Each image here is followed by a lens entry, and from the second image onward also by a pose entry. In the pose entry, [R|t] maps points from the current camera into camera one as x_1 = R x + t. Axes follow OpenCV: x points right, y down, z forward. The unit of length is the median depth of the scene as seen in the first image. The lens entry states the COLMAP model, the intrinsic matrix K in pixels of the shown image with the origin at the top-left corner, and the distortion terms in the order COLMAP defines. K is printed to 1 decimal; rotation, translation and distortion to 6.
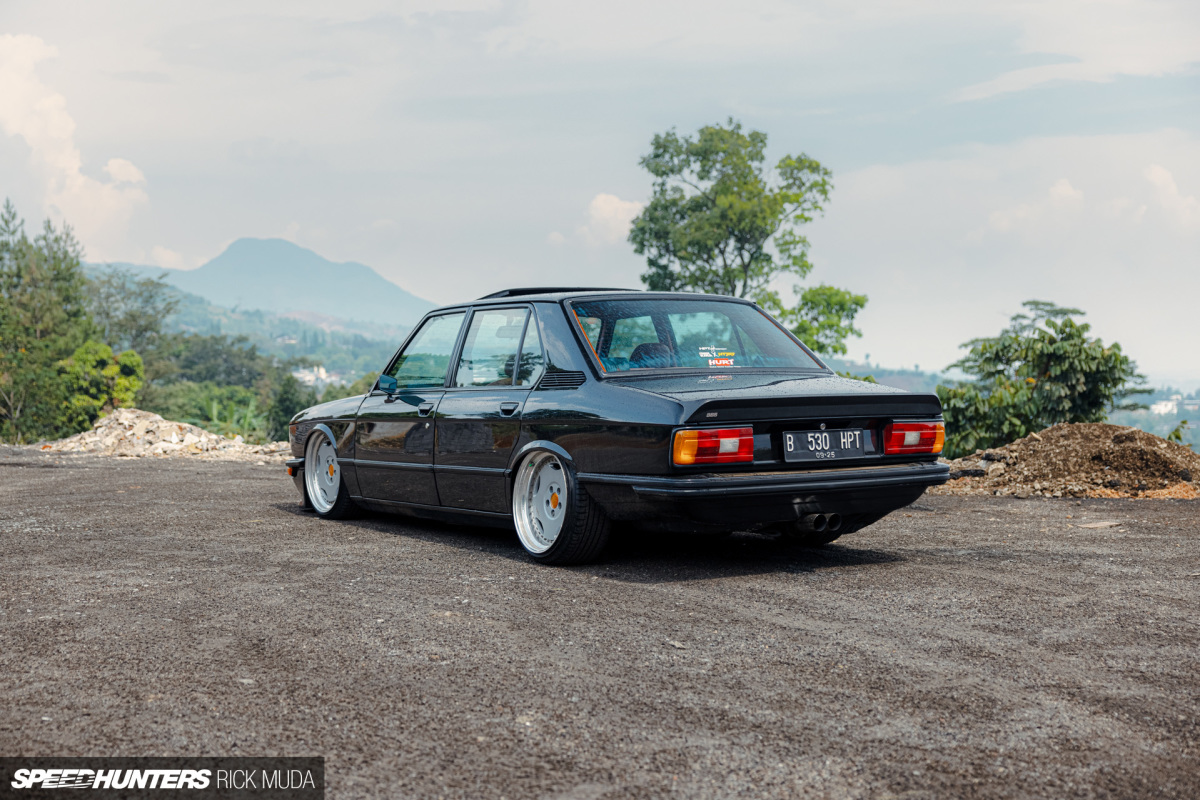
lens RADIAL K [[1686.2, 0, 564.5], [0, 1686.2, 422.1], [0, 0, 1]] dist [-0.008462, 0.053222]
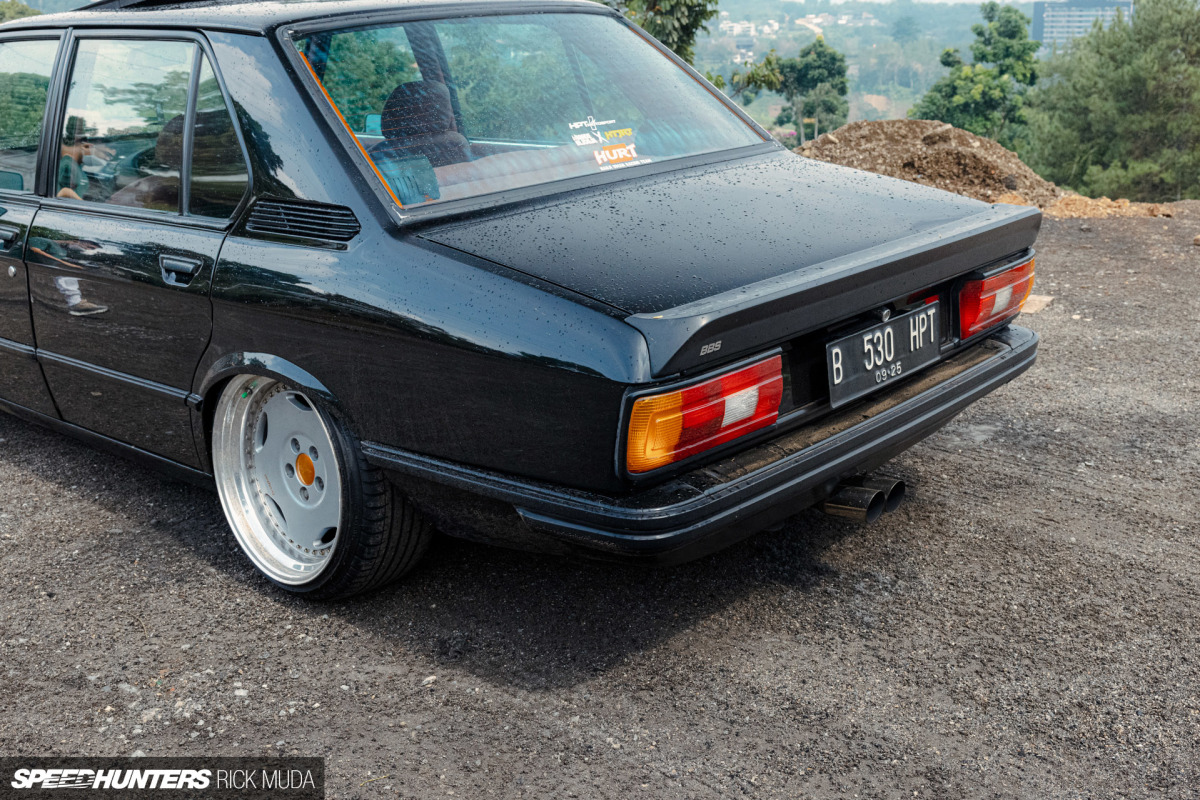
lens RADIAL K [[1321.3, 0, 600.0], [0, 1321.3, 400.0], [0, 0, 1]] dist [0.012962, 0.012637]
pose [[0.956712, -0.104160, 0.271760, -0.025570], [0.027570, 0.961999, 0.271658, -0.071490], [-0.289729, -0.252406, 0.923227, 0.616955]]
